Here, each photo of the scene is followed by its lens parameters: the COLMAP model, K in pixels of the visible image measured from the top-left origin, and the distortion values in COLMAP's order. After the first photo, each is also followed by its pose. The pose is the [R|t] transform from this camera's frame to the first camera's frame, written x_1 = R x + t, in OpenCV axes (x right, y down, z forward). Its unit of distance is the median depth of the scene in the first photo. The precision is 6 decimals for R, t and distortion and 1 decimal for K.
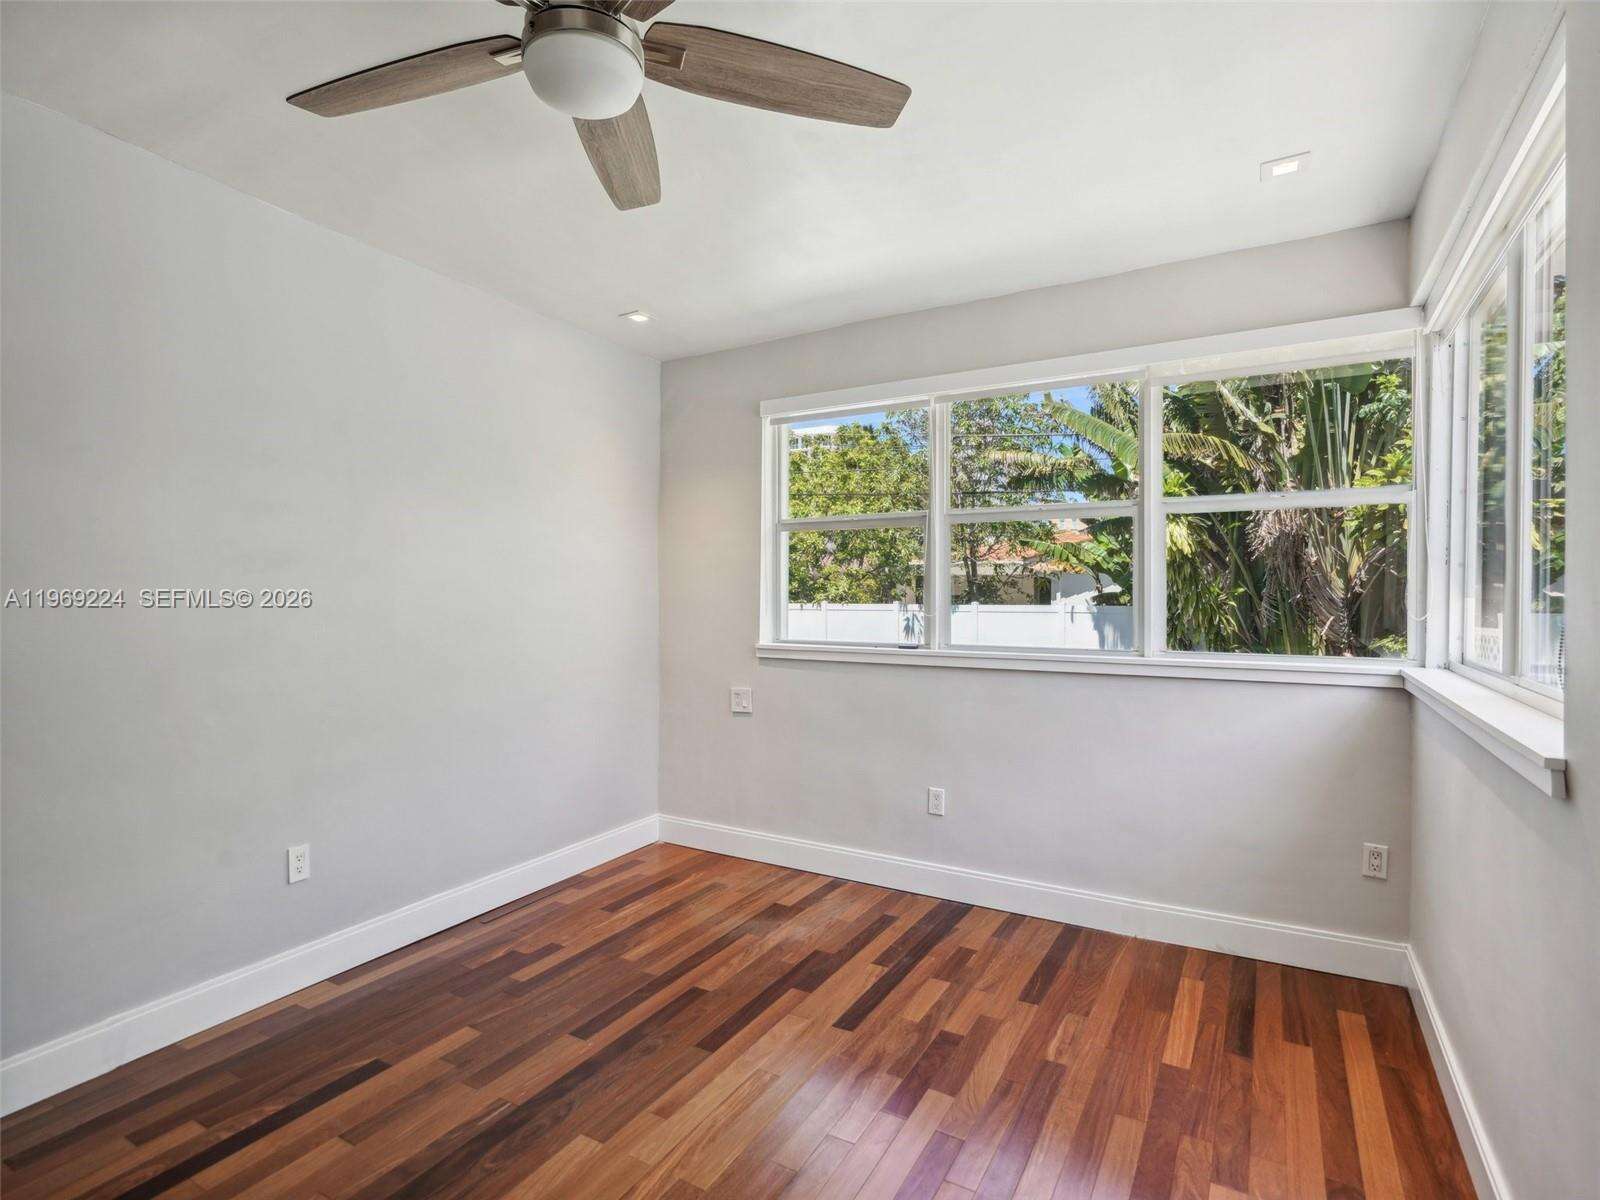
lens RADIAL K [[823.2, 0, 793.0], [0, 823.2, 593.5], [0, 0, 1]] dist [-0.006434, -0.000016]
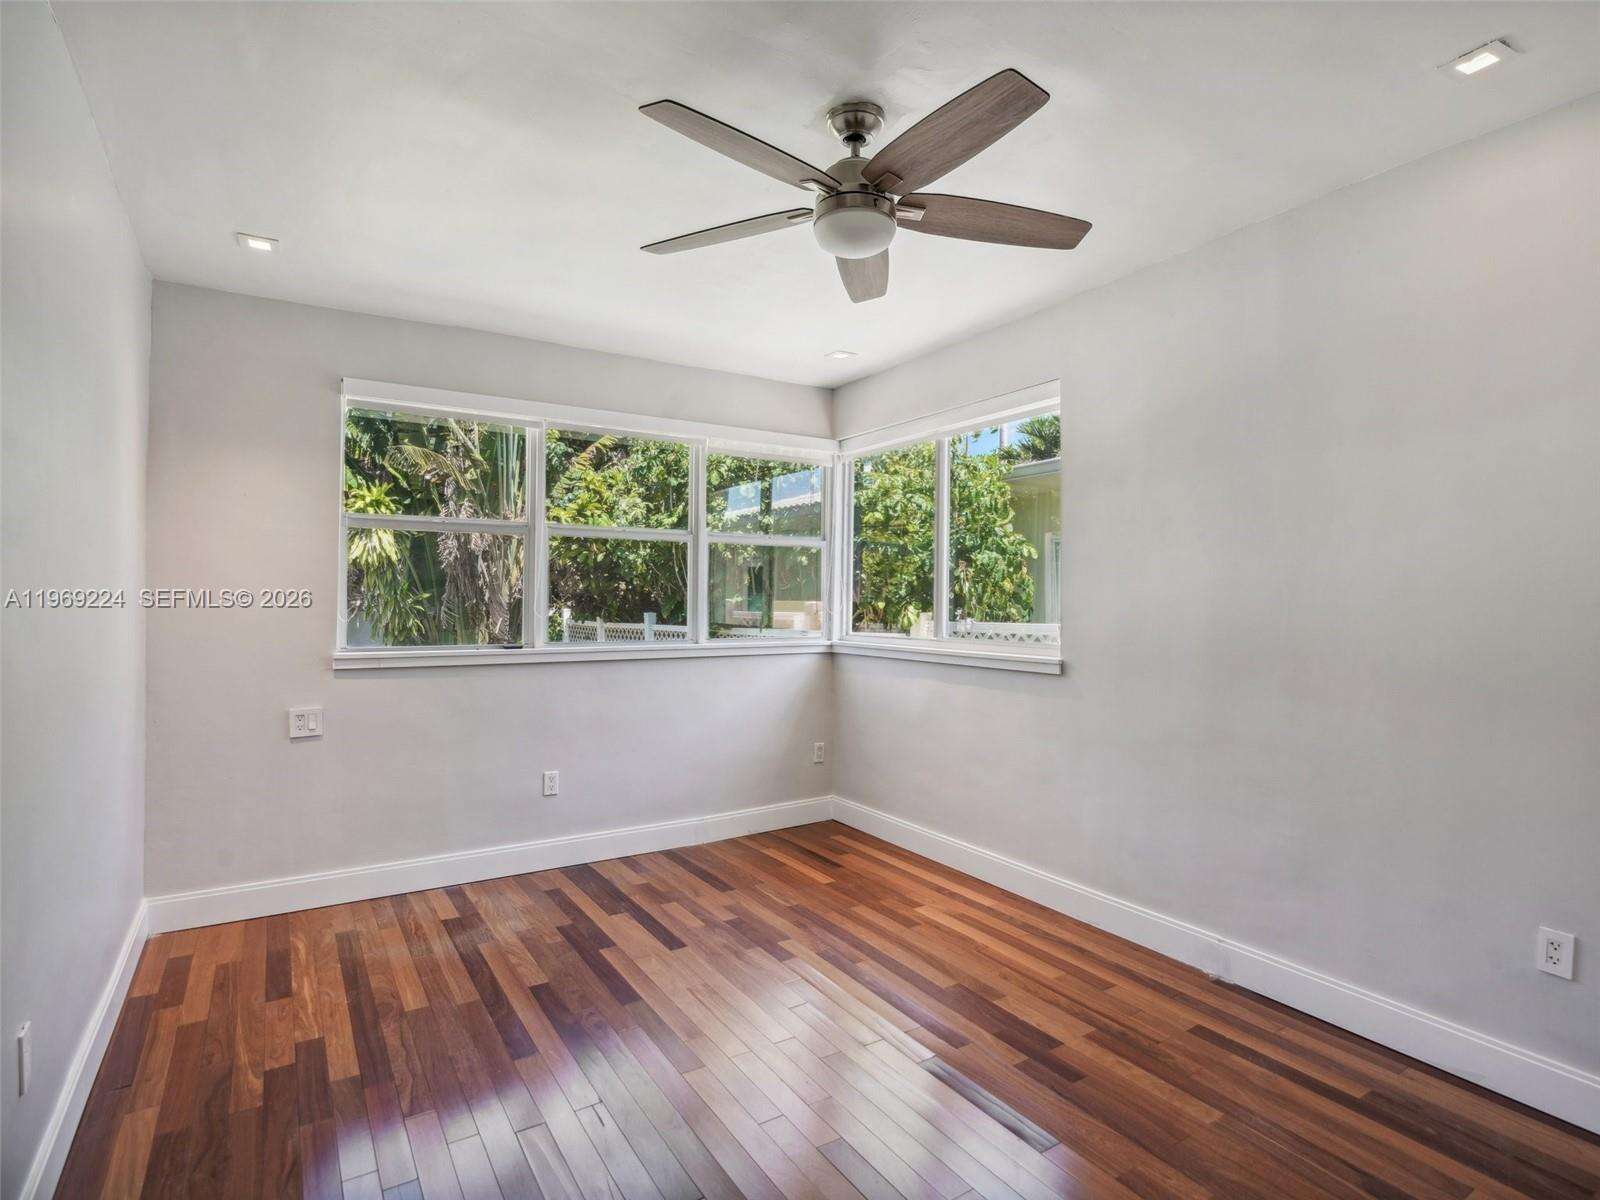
lens RADIAL K [[822.4, 0, 800.6], [0, 822.4, 589.5], [0, 0, 1]] dist [-0.005630, 0.003284]
pose [[0.452647, 0.013647, 0.891586, -0.786413], [-0.003899, 0.999904, -0.013325, 0.003423], [-0.891681, 0.002555, 0.452656, 0.222365]]
